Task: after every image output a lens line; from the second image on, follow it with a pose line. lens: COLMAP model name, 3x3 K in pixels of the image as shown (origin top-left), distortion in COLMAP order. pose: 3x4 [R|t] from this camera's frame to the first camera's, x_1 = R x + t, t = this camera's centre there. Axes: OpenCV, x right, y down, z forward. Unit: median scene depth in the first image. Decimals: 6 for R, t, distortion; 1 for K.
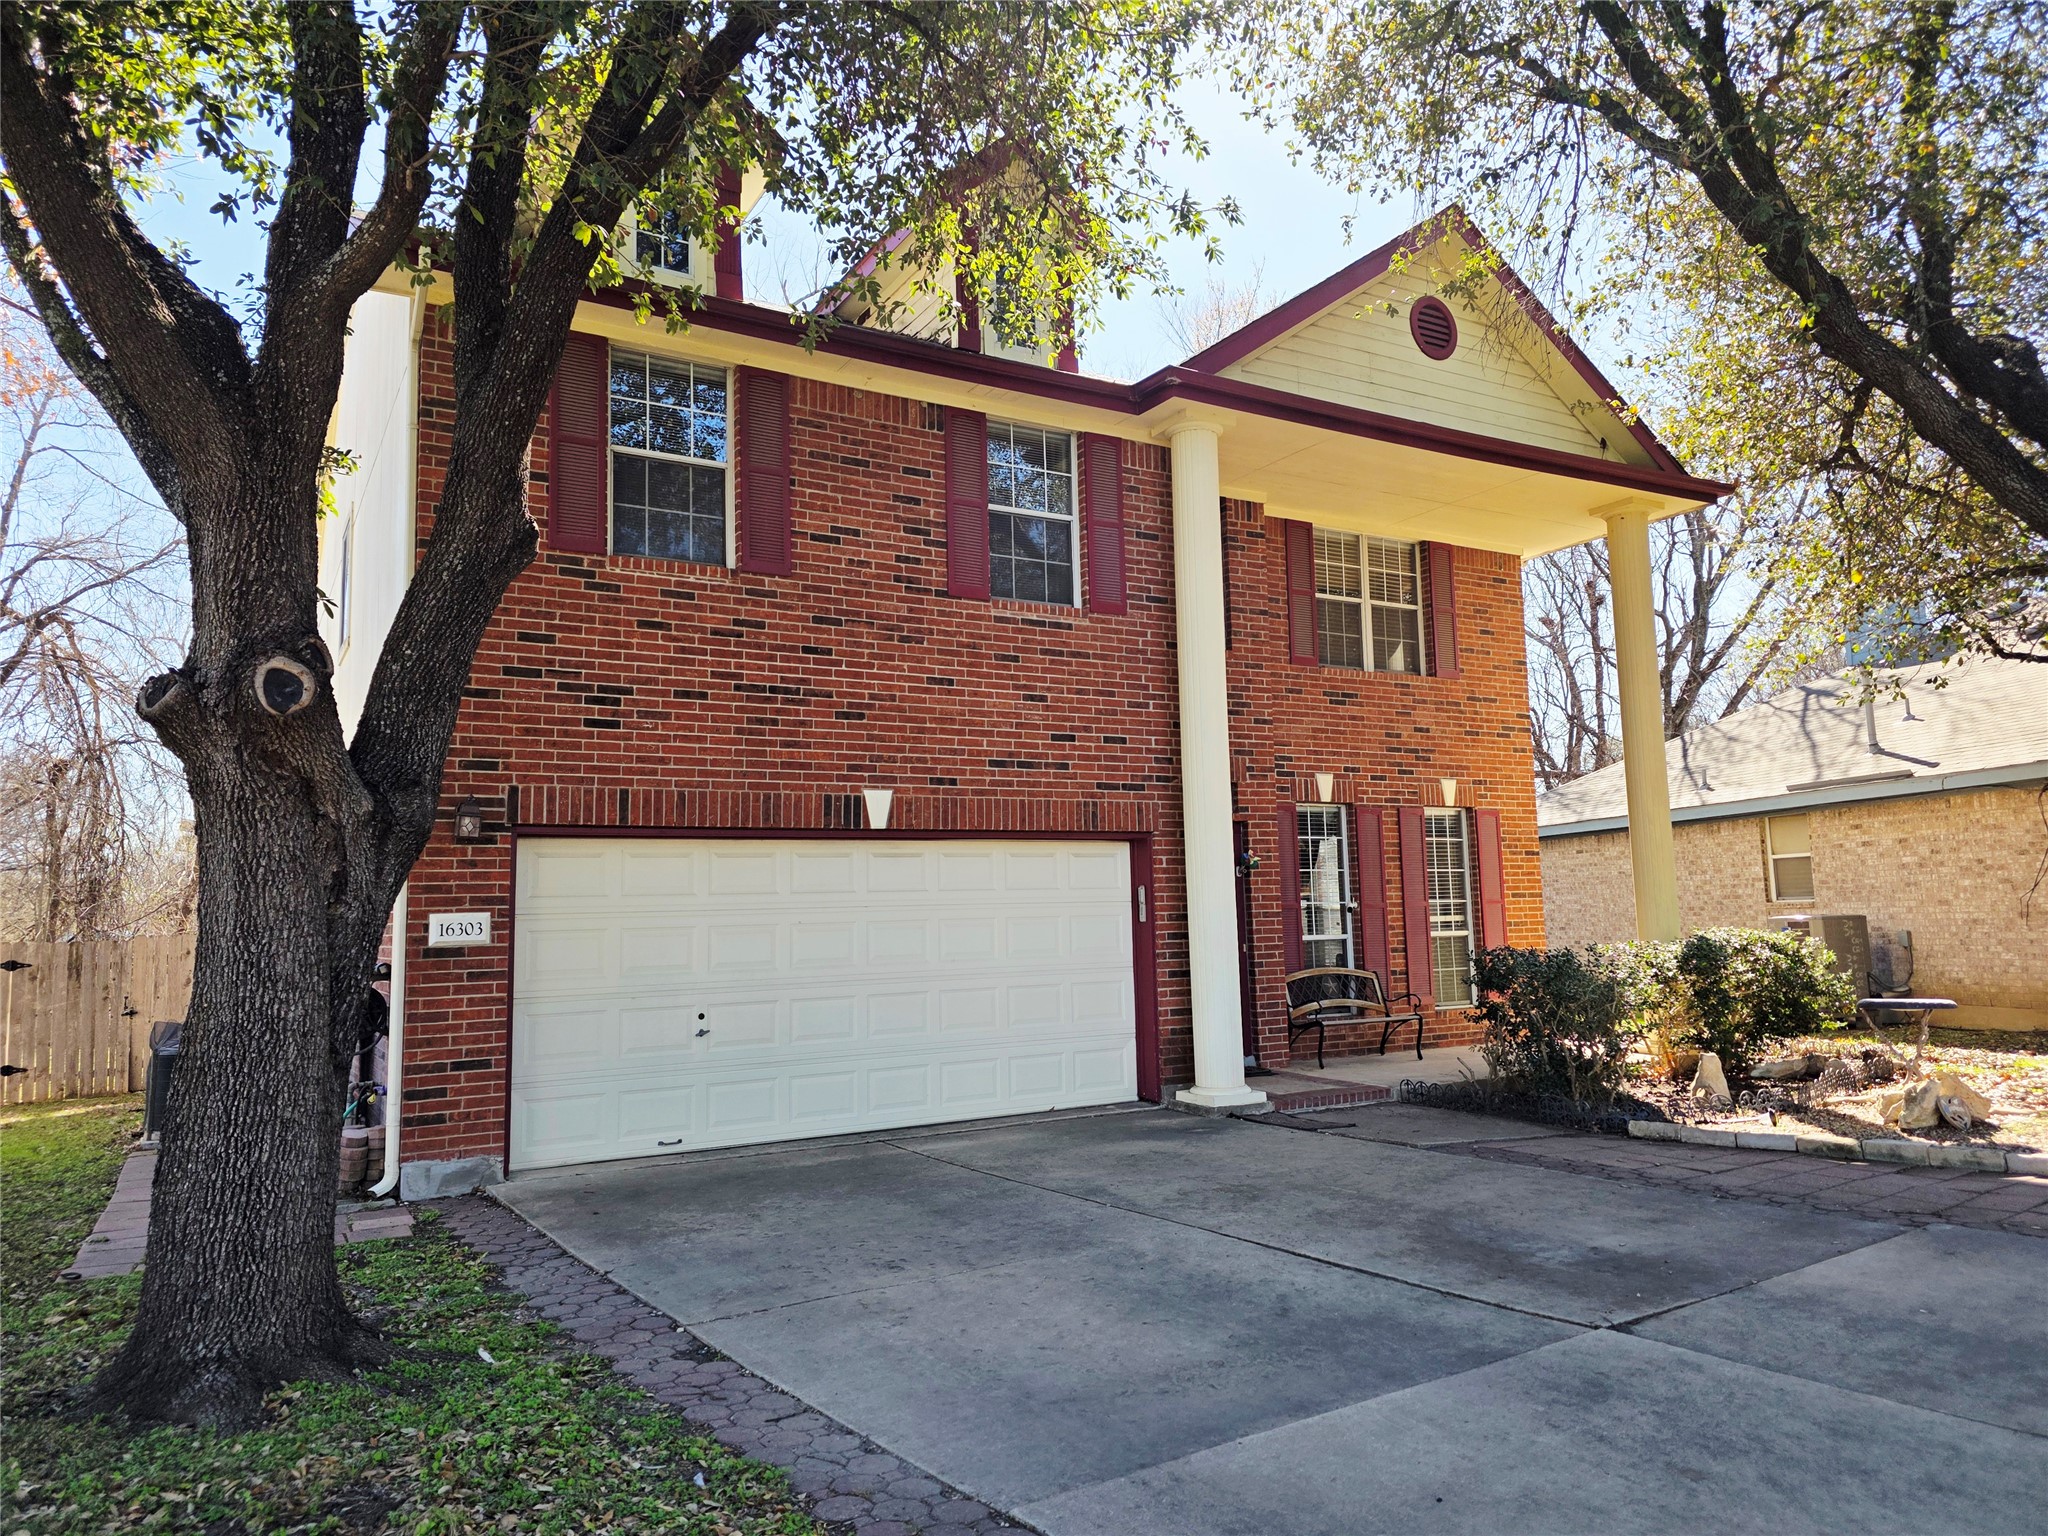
lens RADIAL K [[1373.8, 0, 1024.0], [0, 1373.8, 768.0], [0, 0, 1]] dist [0.073740, -0.059236]
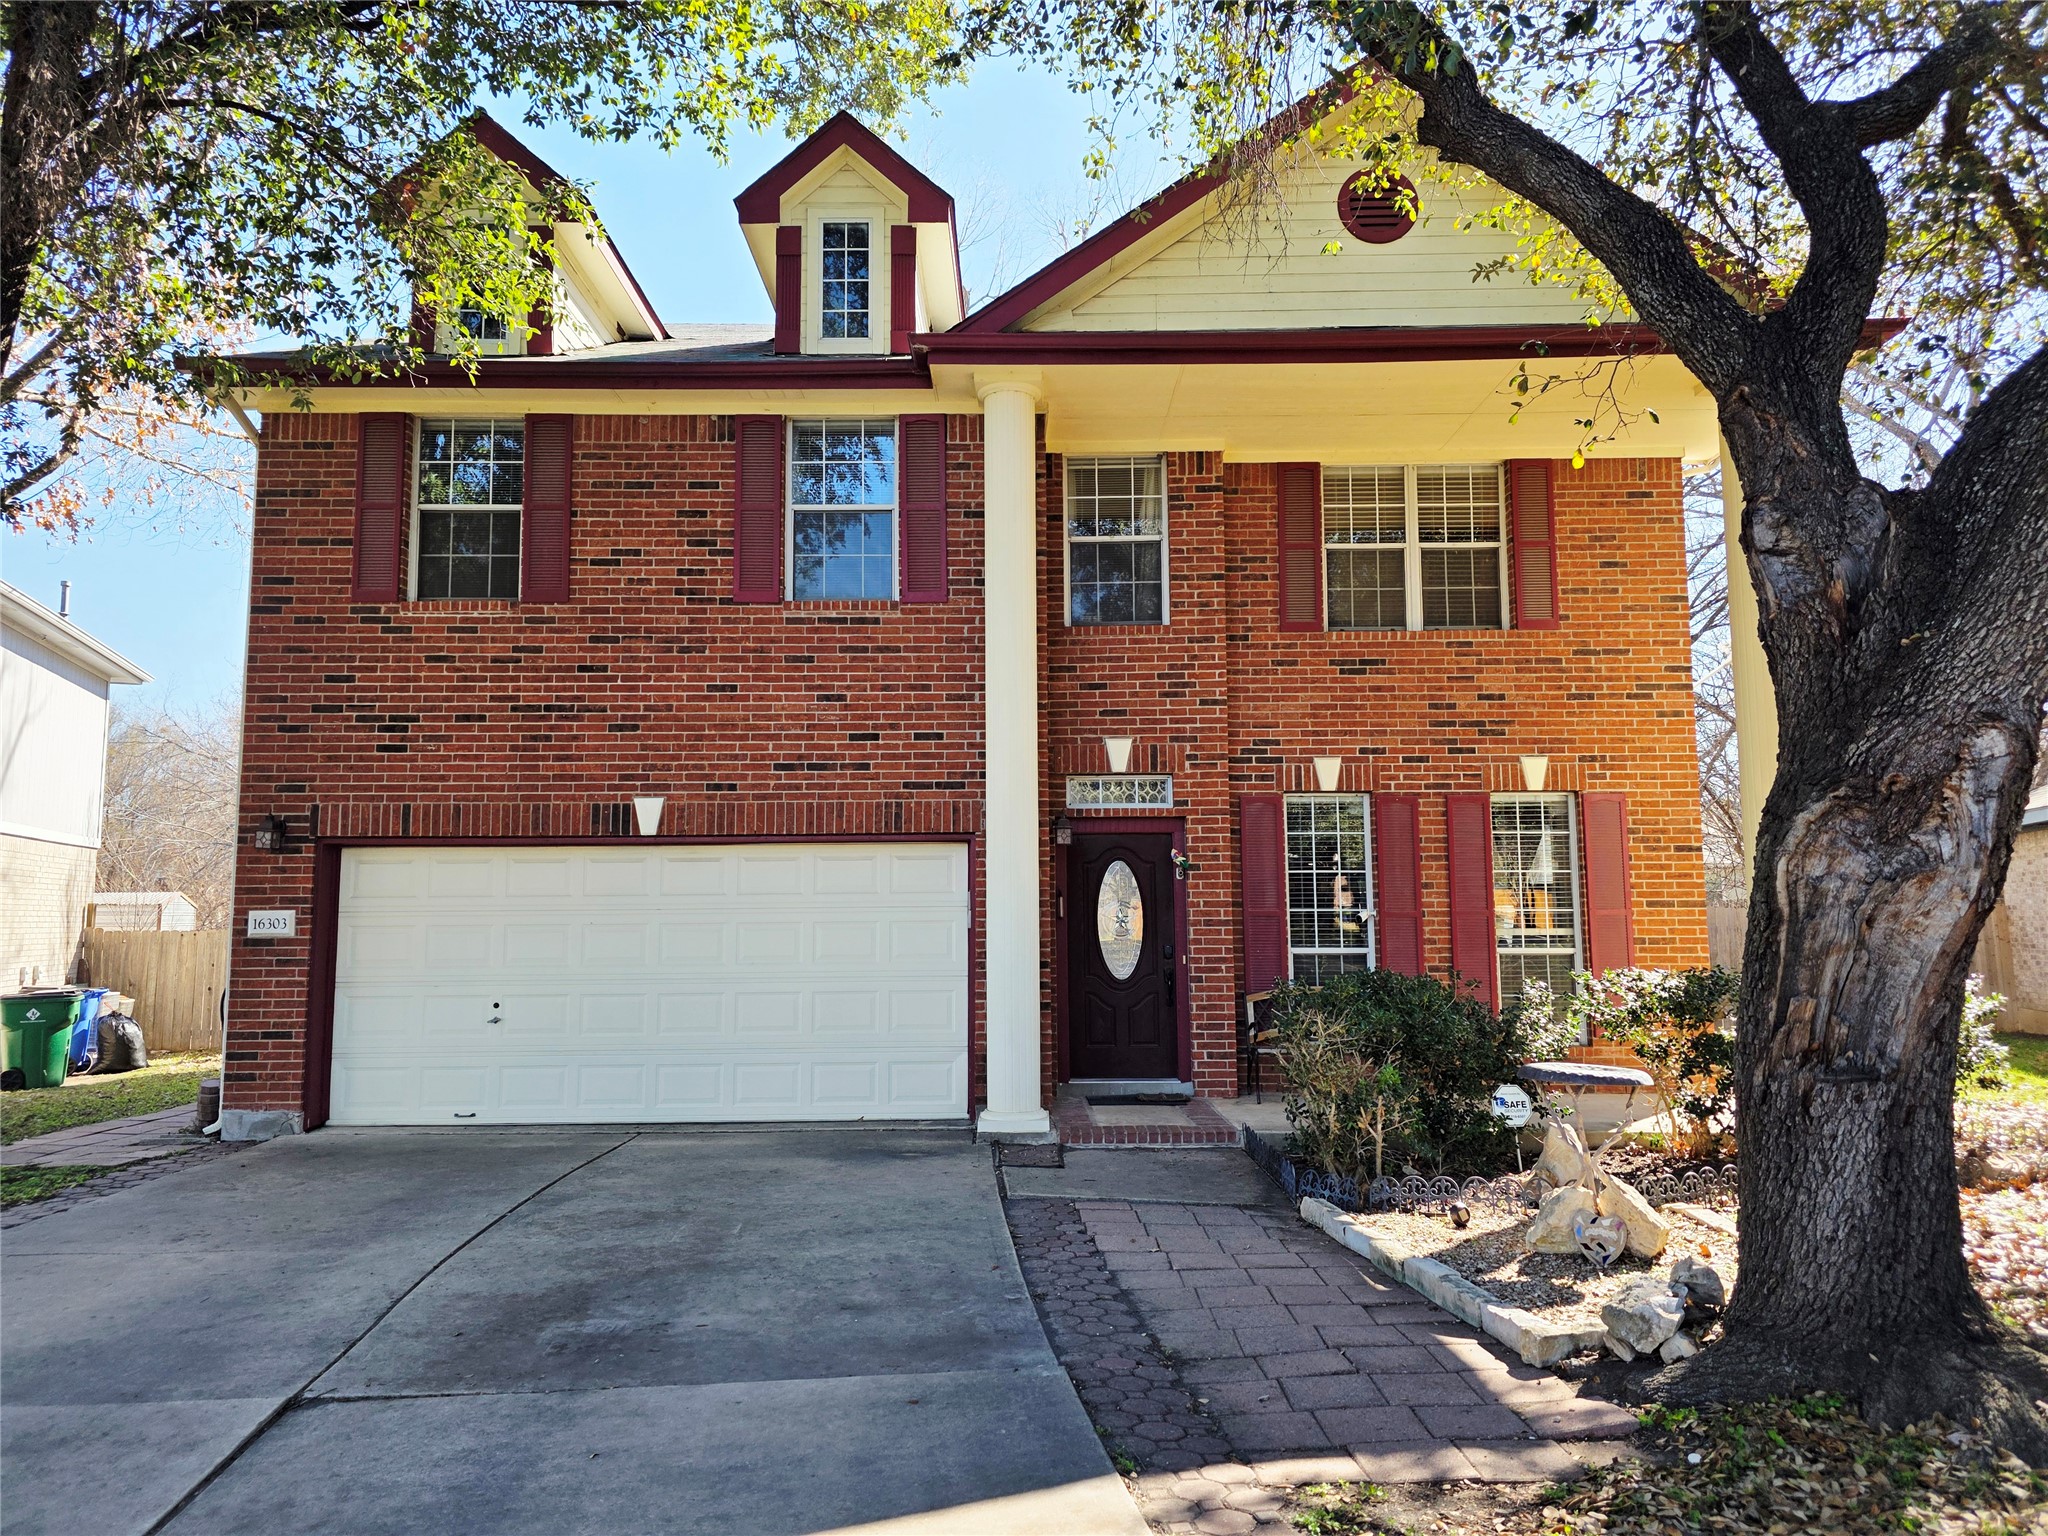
lens RADIAL K [[1387.7, 0, 1112.7], [0, 1387.7, 773.8], [0, 0, 1]] dist [0.053681, -0.044707]
pose [[0.858507, -0.032611, -0.511764, 0.724229], [0.039545, 0.999214, 0.002666, 0.008798], [0.511275, -0.022527, 0.859122, 0.267667]]
